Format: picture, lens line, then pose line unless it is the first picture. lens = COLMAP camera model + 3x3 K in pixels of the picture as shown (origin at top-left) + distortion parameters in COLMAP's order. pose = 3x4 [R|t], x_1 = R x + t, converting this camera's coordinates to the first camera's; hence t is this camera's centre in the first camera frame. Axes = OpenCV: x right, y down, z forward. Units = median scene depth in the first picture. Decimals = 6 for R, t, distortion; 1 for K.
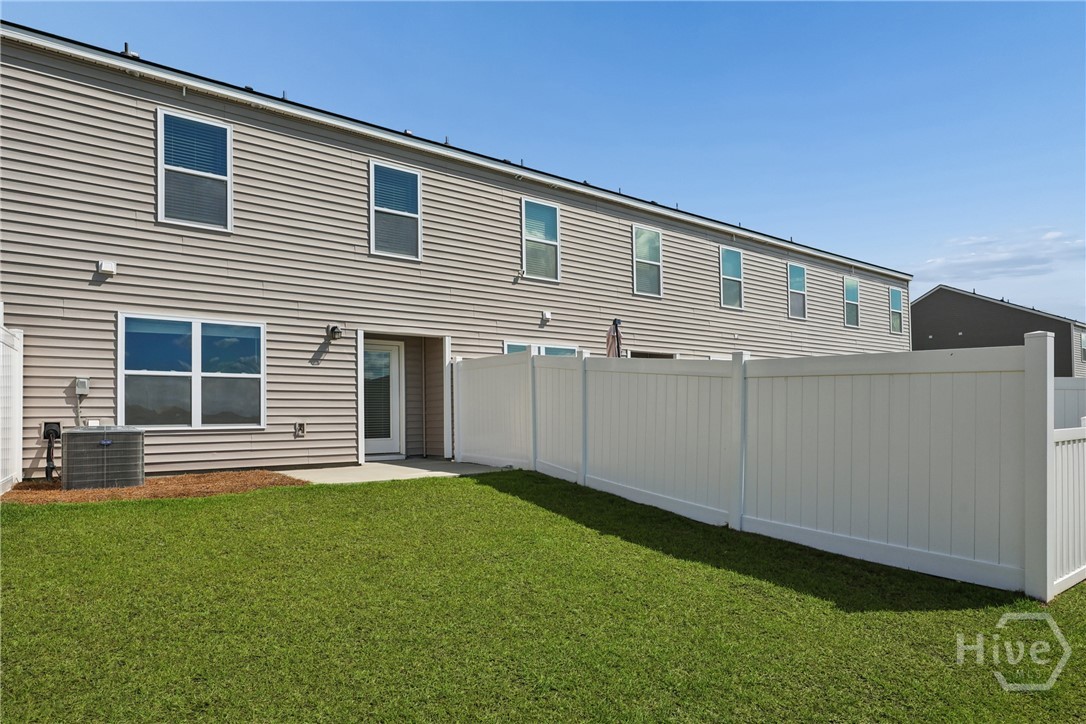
lens RADIAL K [[632.3, 0, 553.2], [0, 632.3, 409.2], [0, 0, 1]] dist [0.001499, 0.004516]
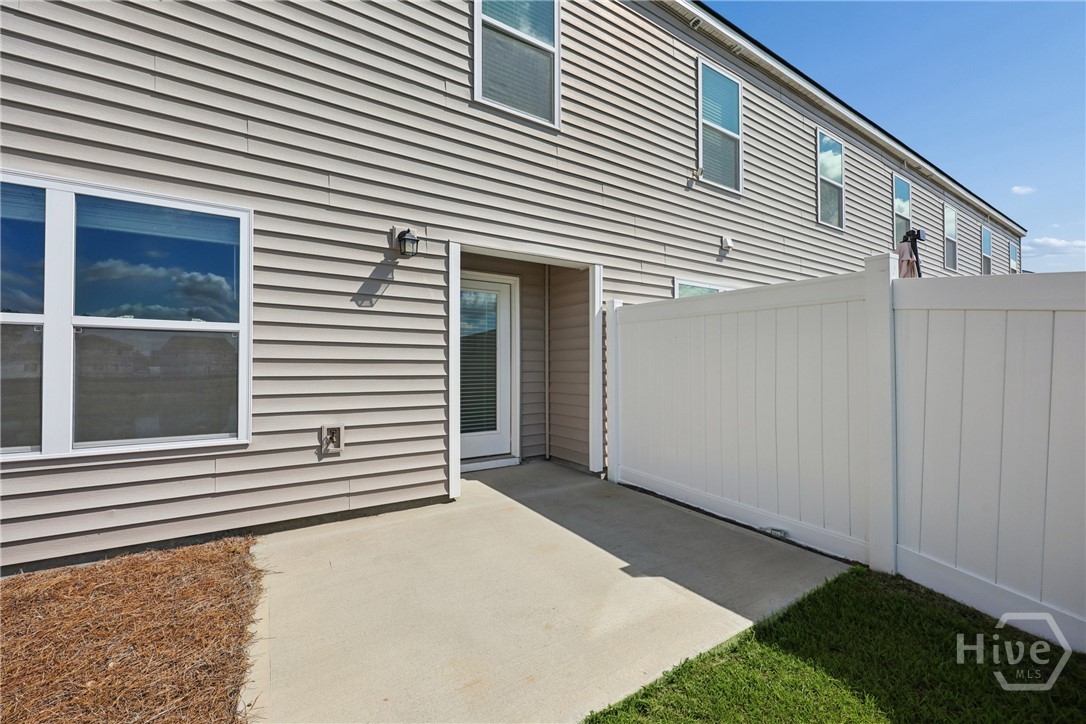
lens RADIAL K [[446.8, 0, 545.9], [0, 446.8, 366.3], [0, 0, 1]] dist [0.001496, 0.001494]
pose [[0.997354, 0.013391, -0.071458, -0.208610], [-0.012285, 0.999798, 0.015894, -0.030479], [0.071656, -0.014974, 0.997317, 0.657023]]
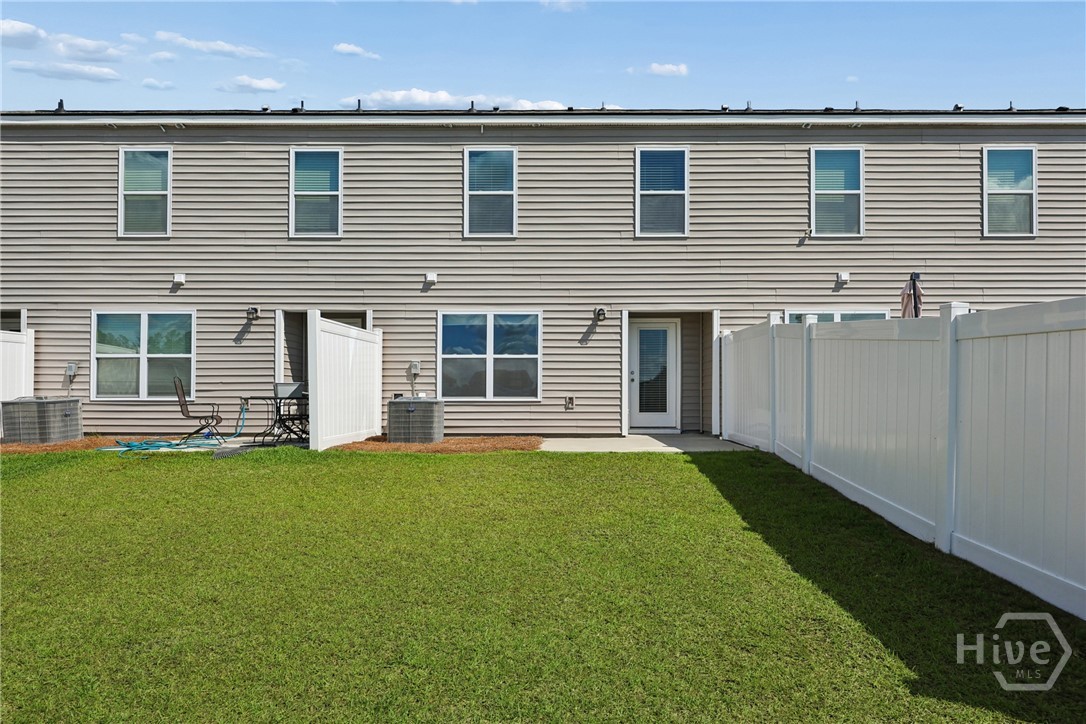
lens RADIAL K [[582.5, 0, 553.4], [0, 582.5, 394.7], [0, 0, 1]] dist [0.005068, 0.000325]
pose [[0.798744, 0.010416, -0.601580, 0.198027], [-0.000332, 0.999858, 0.016872, 0.000592], [0.601671, -0.013277, 0.798634, 0.145334]]
